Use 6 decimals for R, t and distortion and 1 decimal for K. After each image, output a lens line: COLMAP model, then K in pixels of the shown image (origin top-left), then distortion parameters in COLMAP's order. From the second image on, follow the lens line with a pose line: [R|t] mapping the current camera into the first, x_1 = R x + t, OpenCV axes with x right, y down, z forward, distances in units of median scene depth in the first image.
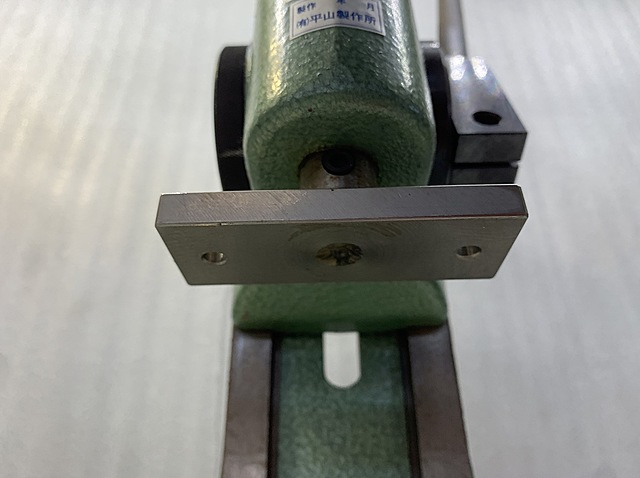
lens RADIAL K [[525.1, 0, 320.0], [0, 525.1, 239.0], [0, 0, 1]] dist [-0.006597, -0.001782]
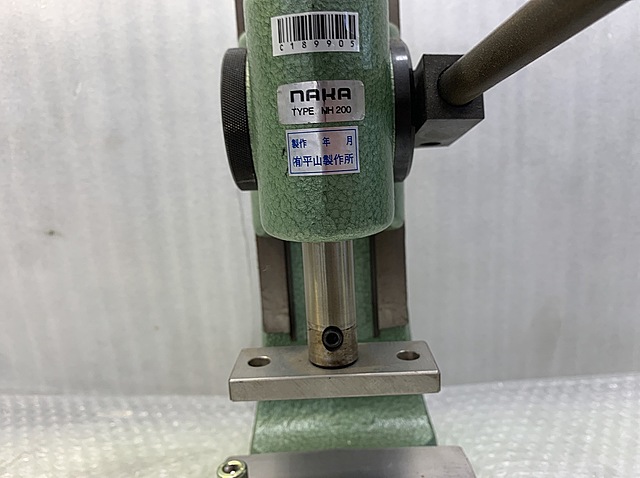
lens RADIAL K [[494.5, 0, 320.0], [0, 494.5, 239.0], [0, 0, 1]] dist [-0.013769, -0.001863]
pose [[0.999030, -0.043981, 0.001970, 0.009425], [0.031416, 0.743534, 0.667960, -0.827023], [-0.030843, -0.667250, 0.744195, -0.042836]]
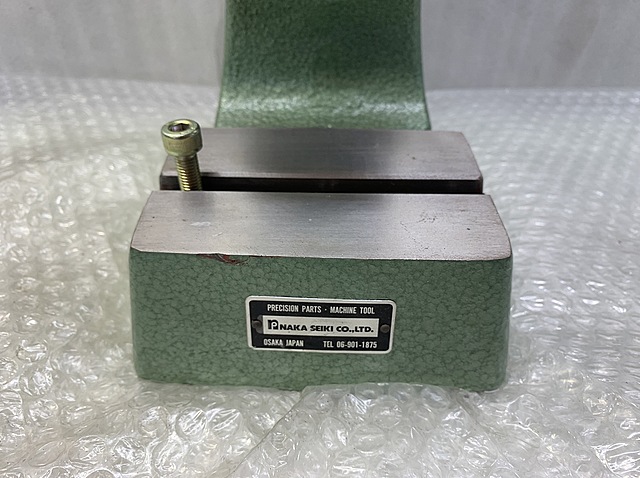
lens RADIAL K [[494.5, 0, 320.0], [0, 494.5, 239.0], [0, 0, 1]] dist [-0.013769, -0.001863]
pose [[0.999652, 0.015998, 0.020961, 0.022412], [-0.024929, 0.314369, 0.948973, -0.564048], [0.008592, -0.949166, 0.314659, -0.026563]]
